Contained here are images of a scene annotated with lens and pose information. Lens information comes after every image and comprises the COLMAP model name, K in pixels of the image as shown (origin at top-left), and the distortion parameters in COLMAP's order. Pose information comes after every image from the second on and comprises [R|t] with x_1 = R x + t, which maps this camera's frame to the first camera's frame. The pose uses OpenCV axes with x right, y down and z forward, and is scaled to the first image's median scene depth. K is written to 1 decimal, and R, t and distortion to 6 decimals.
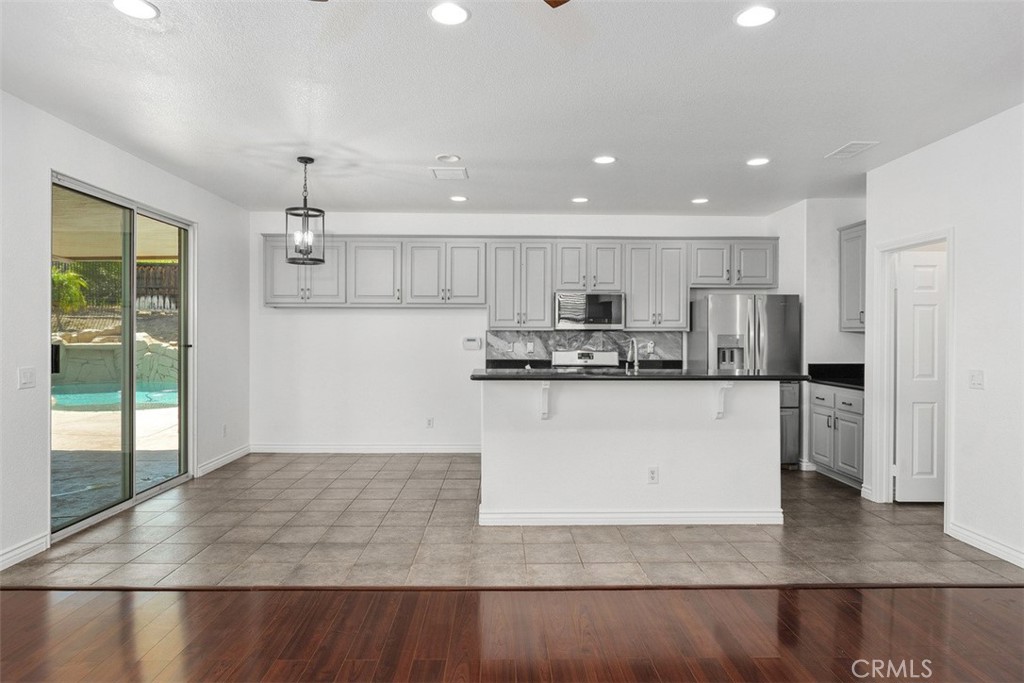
lens RADIAL K [[586.2, 0, 510.7], [0, 586.2, 331.3], [0, 0, 1]] dist [-0.006461, -0.001278]
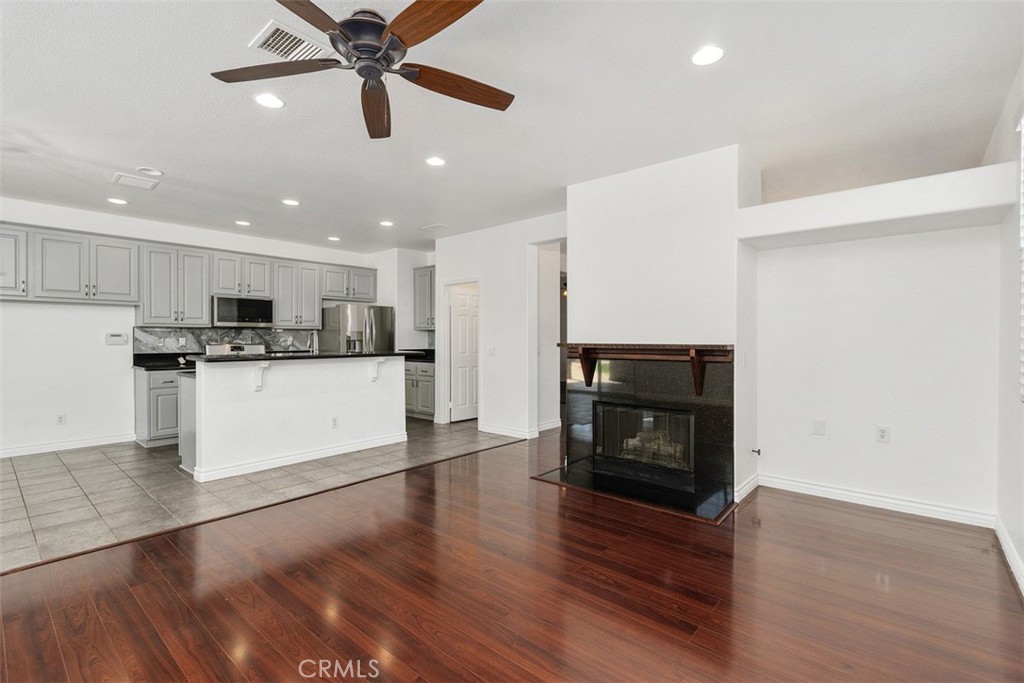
lens RADIAL K [[468.7, 0, 512.2], [0, 468.7, 341.3], [0, 0, 1]] dist [0.004739, 0.000745]
pose [[0.667075, -0.007245, 0.744955, -0.231532], [-0.003239, 0.999915, 0.012626, 0.013146], [-0.744983, -0.010835, 0.666995, -0.094309]]
